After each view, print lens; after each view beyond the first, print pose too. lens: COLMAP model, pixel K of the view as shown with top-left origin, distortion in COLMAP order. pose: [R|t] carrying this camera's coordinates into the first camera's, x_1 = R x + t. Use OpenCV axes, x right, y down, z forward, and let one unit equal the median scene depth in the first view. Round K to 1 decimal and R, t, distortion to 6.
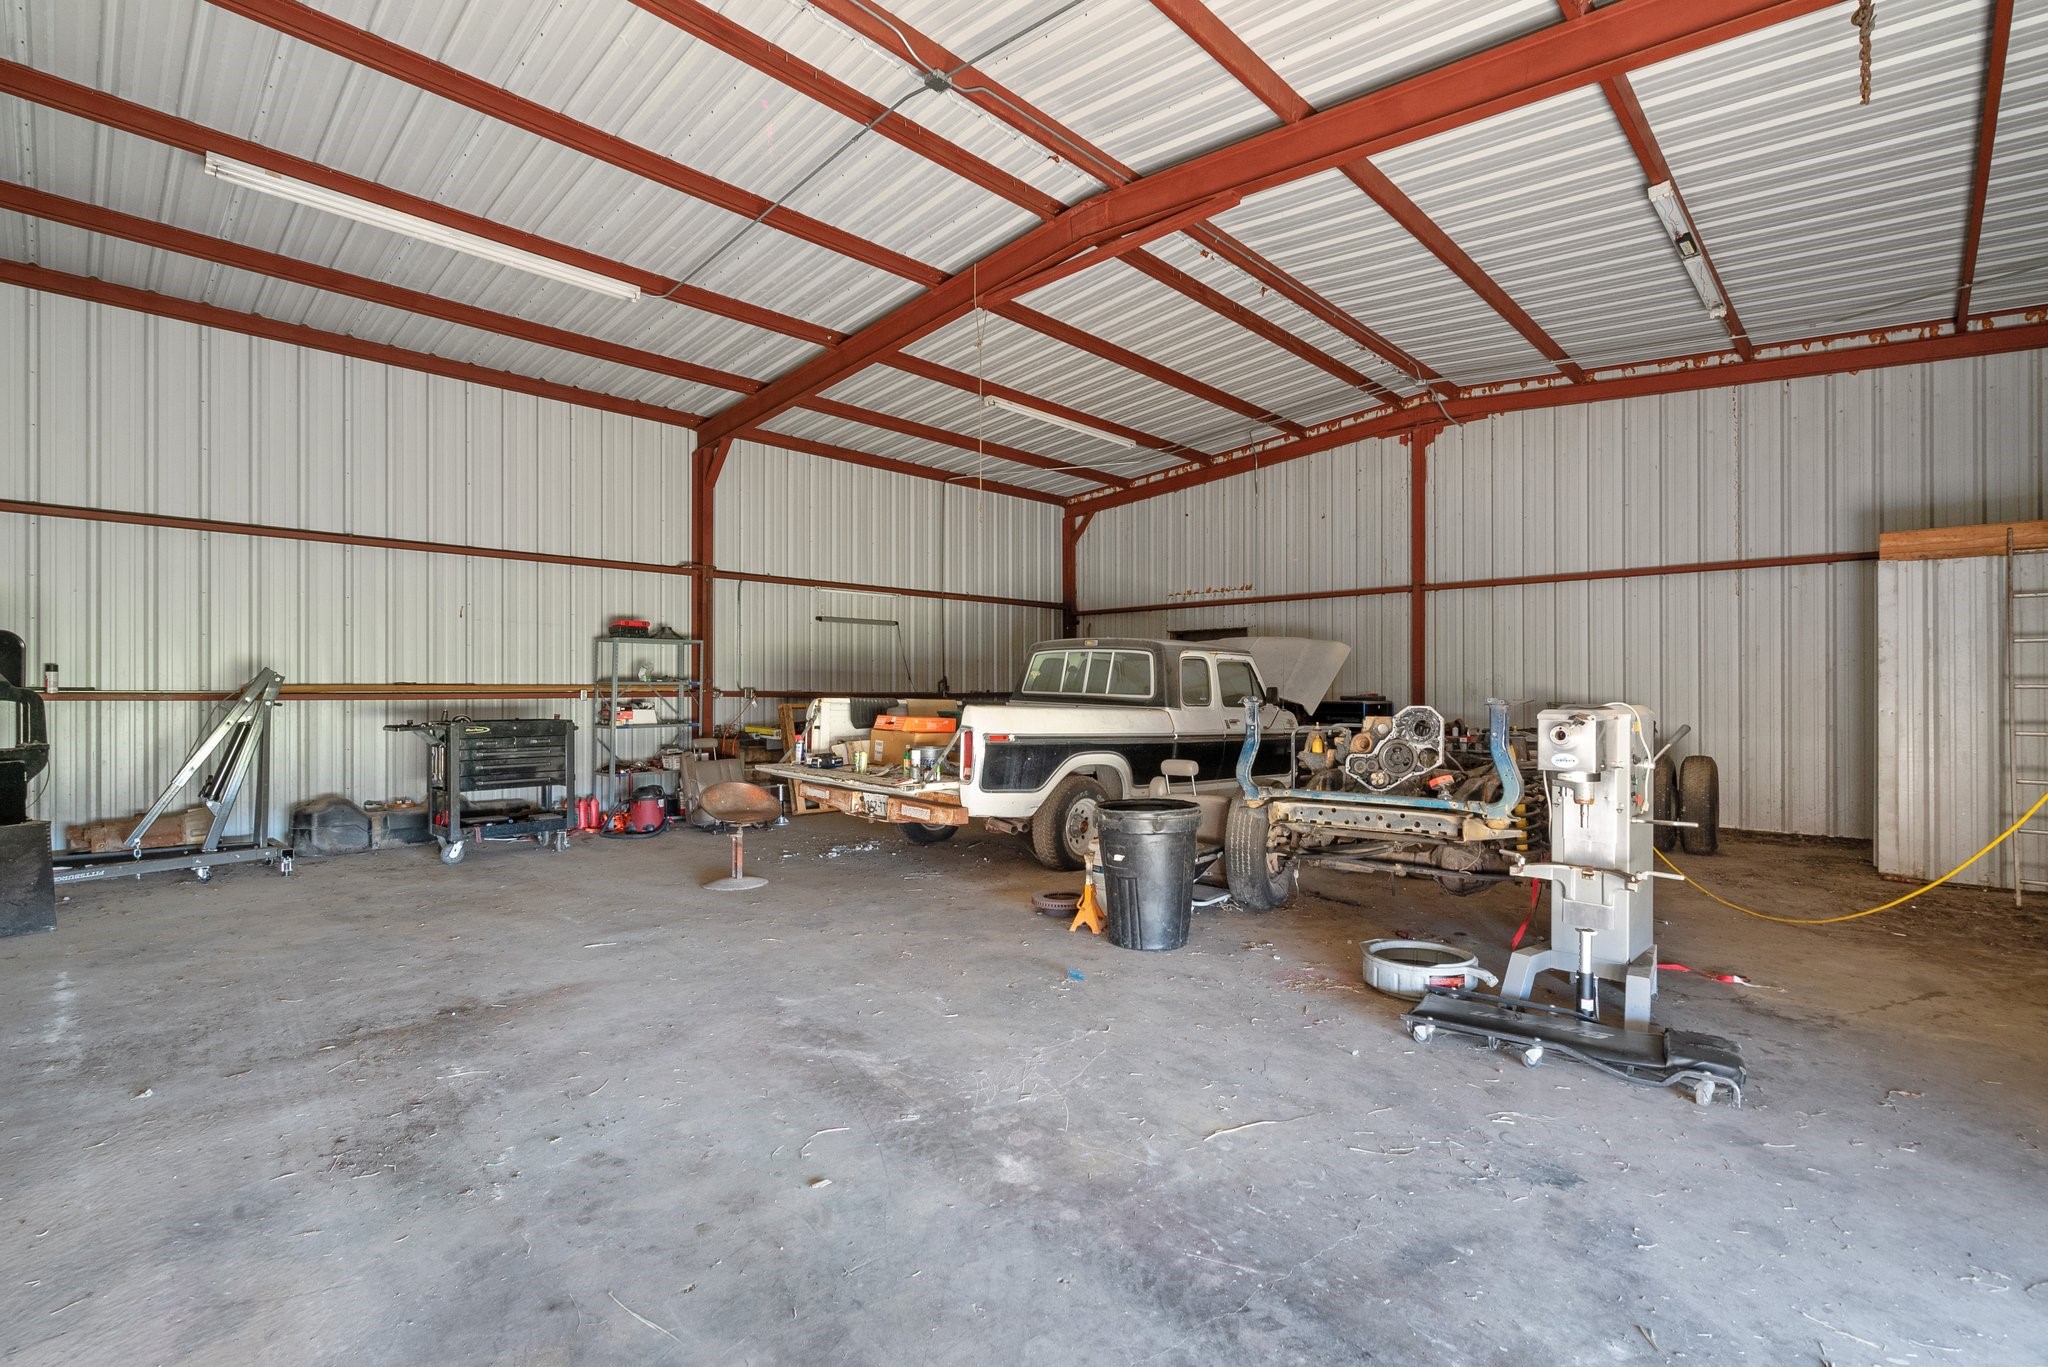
lens RADIAL K [[934.4, 0, 1015.7], [0, 934.4, 680.2], [0, 0, 1]] dist [0.001122, 0.000029]
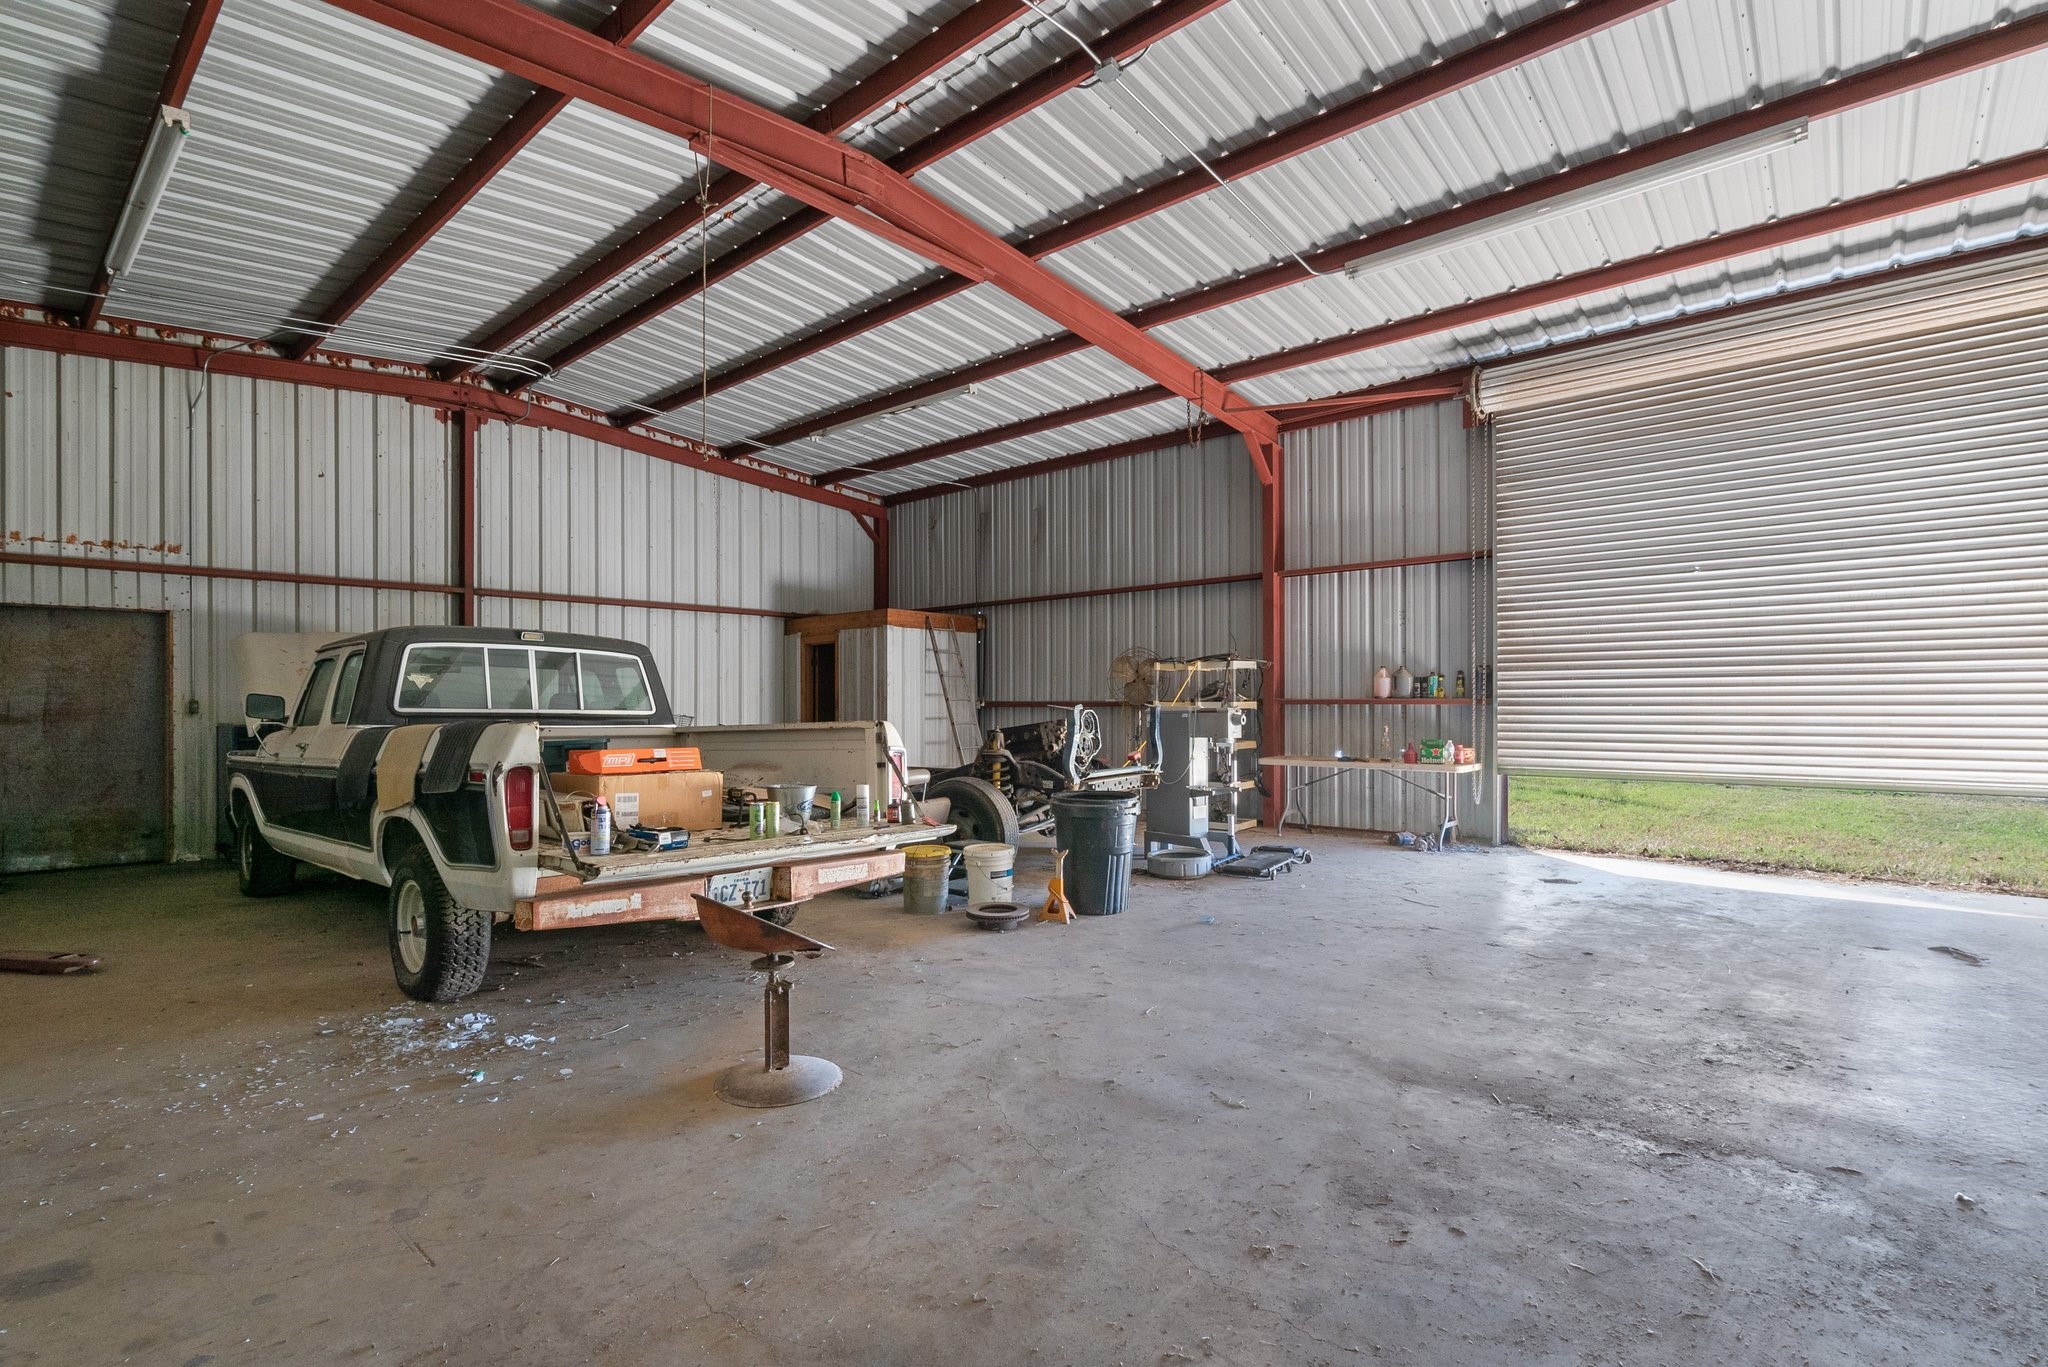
lens RADIAL K [[934.4, 0, 1016.0], [0, 934.4, 694.8], [0, 0, 1]] dist [0.001122, 0.000029]
pose [[-0.041630, 0.002883, 0.999129, -0.556264], [0.000057, 0.999996, -0.002883, 0.003122], [-0.999133, -0.000063, -0.041630, 0.602992]]
